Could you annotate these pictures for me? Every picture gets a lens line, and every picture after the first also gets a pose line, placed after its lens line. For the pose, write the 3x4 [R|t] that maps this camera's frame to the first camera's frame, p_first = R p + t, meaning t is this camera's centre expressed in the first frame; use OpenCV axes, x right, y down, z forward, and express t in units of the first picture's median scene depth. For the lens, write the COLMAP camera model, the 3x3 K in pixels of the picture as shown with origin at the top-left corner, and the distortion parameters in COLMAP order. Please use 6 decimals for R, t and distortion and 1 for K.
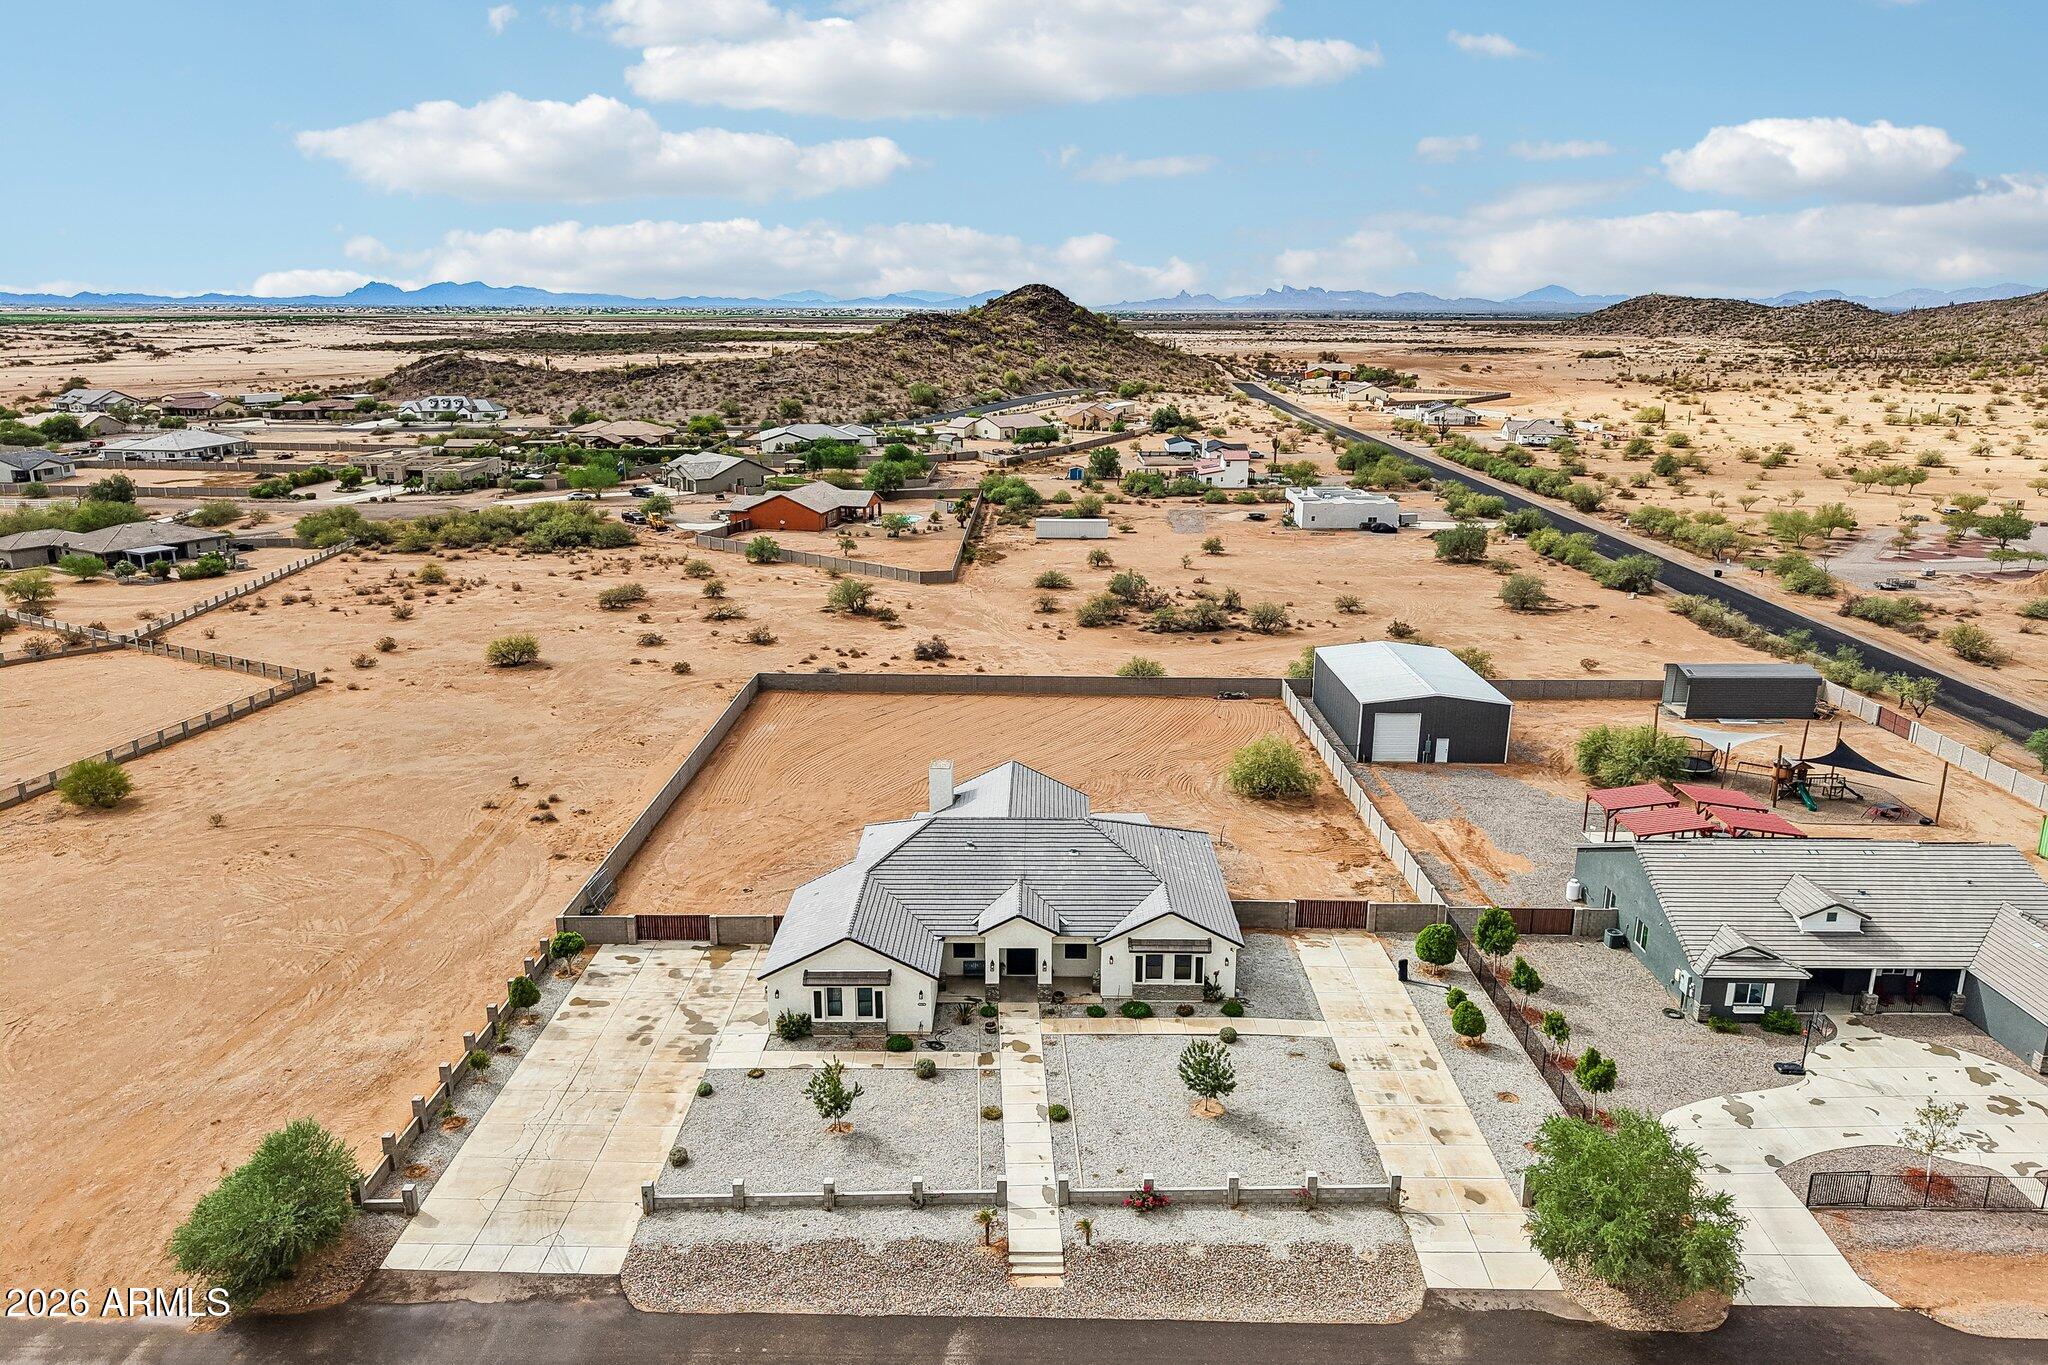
lens RADIAL K [[1369.2, 0, 1024.0], [0, 1369.2, 682.5], [0, 0, 1]] dist [0.026098, -0.019031]
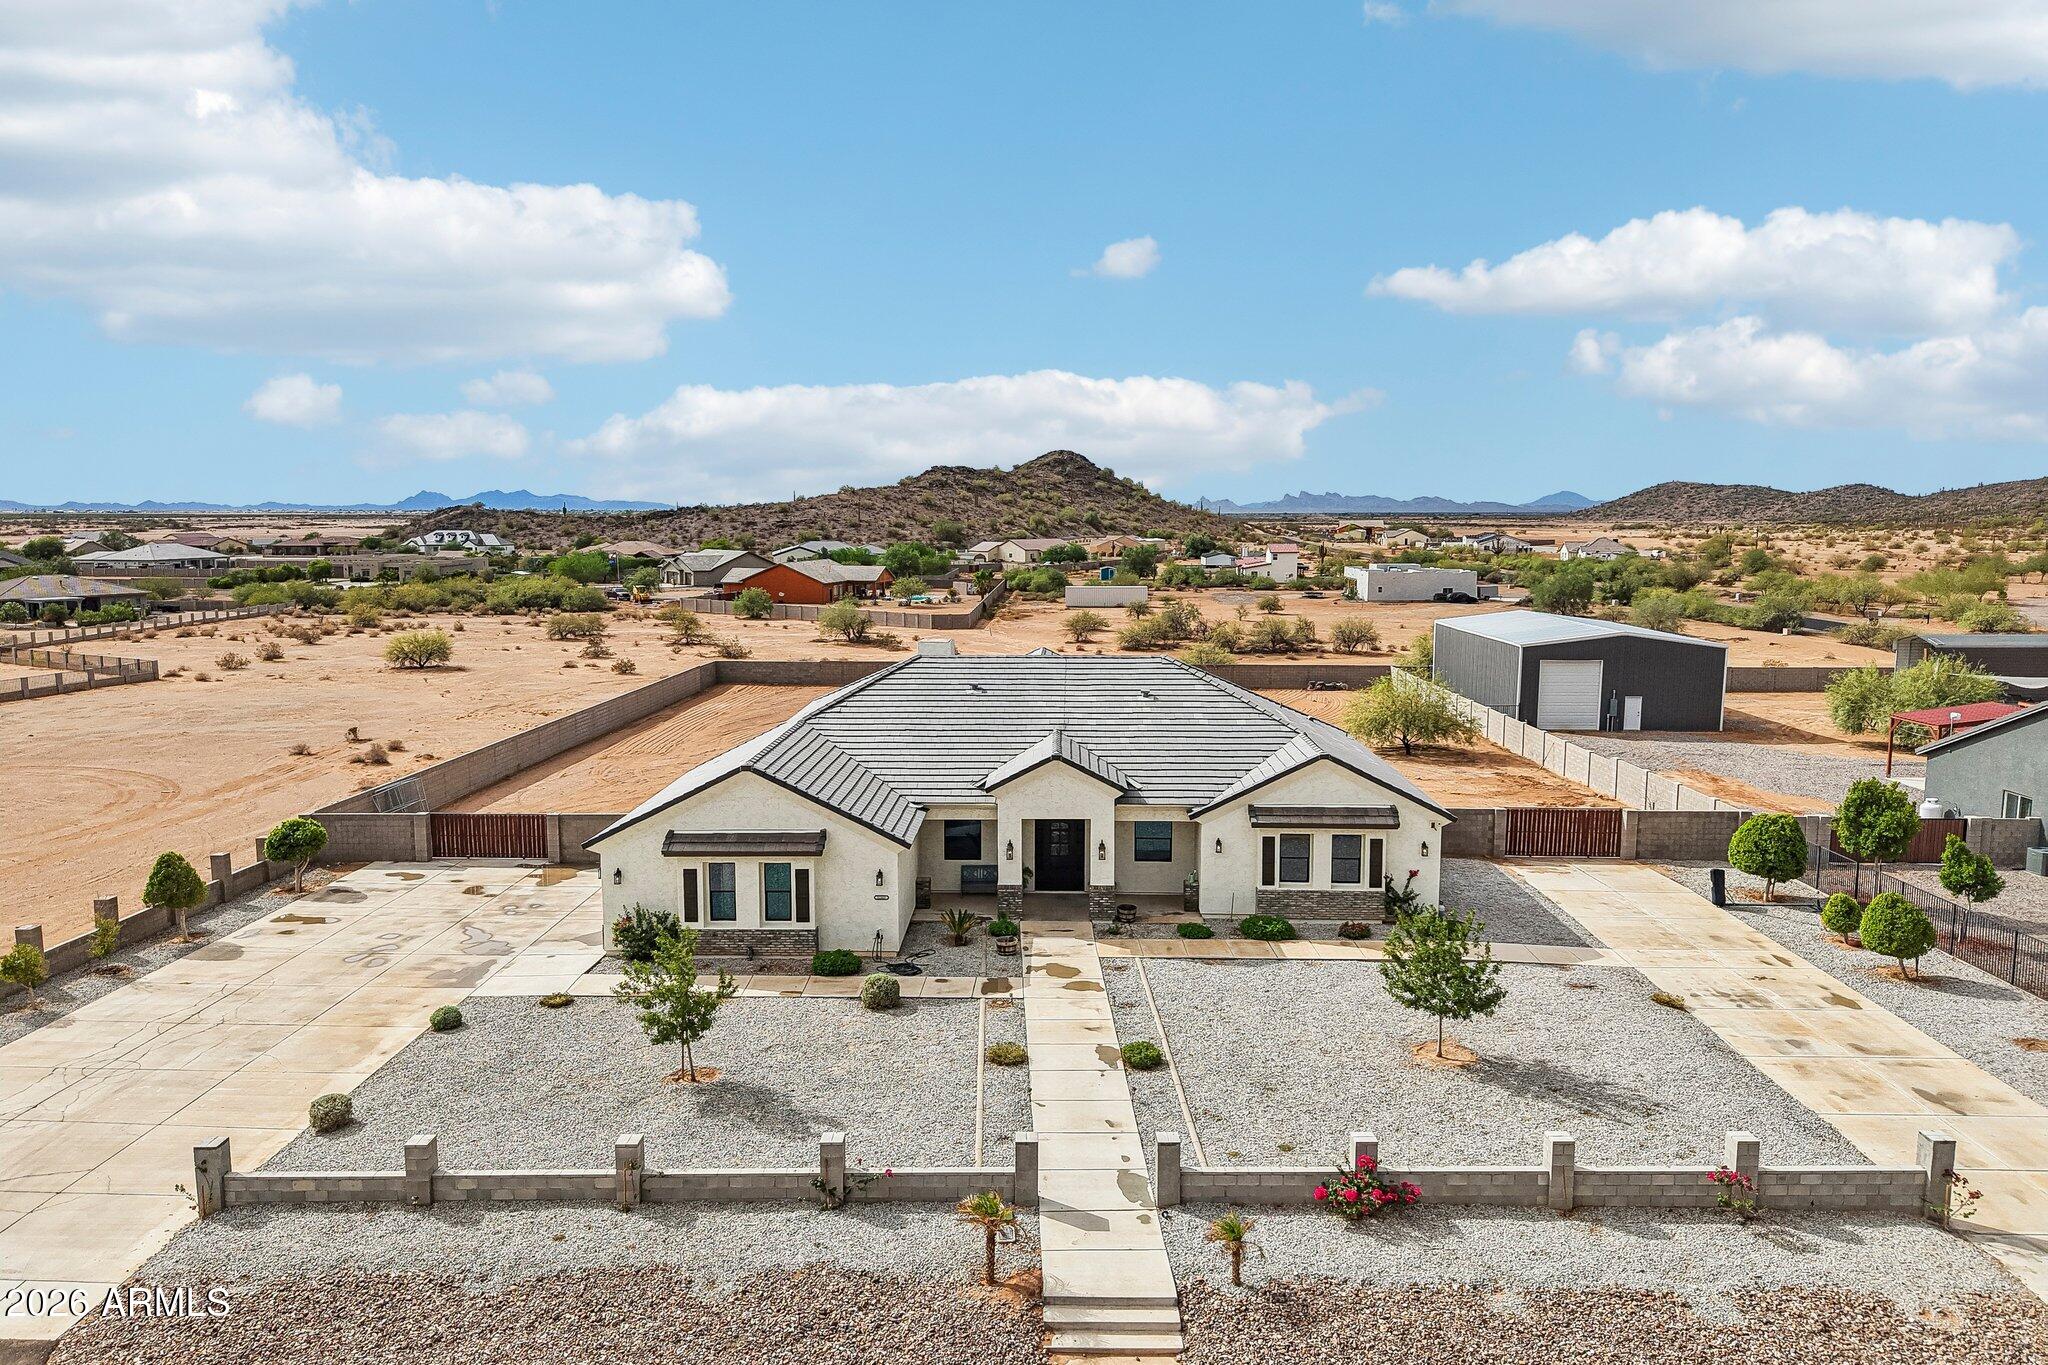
lens RADIAL K [[1366.6, 0, 1024.0], [0, 1366.6, 682.5], [0, 0, 1]] dist [0.027287, -0.021969]
pose [[0.999835, 0.001201, -0.018140, -0.007198], [-0.003802, 0.989560, -0.144074, 0.217995], [0.017777, 0.144119, 0.989401, 0.426961]]
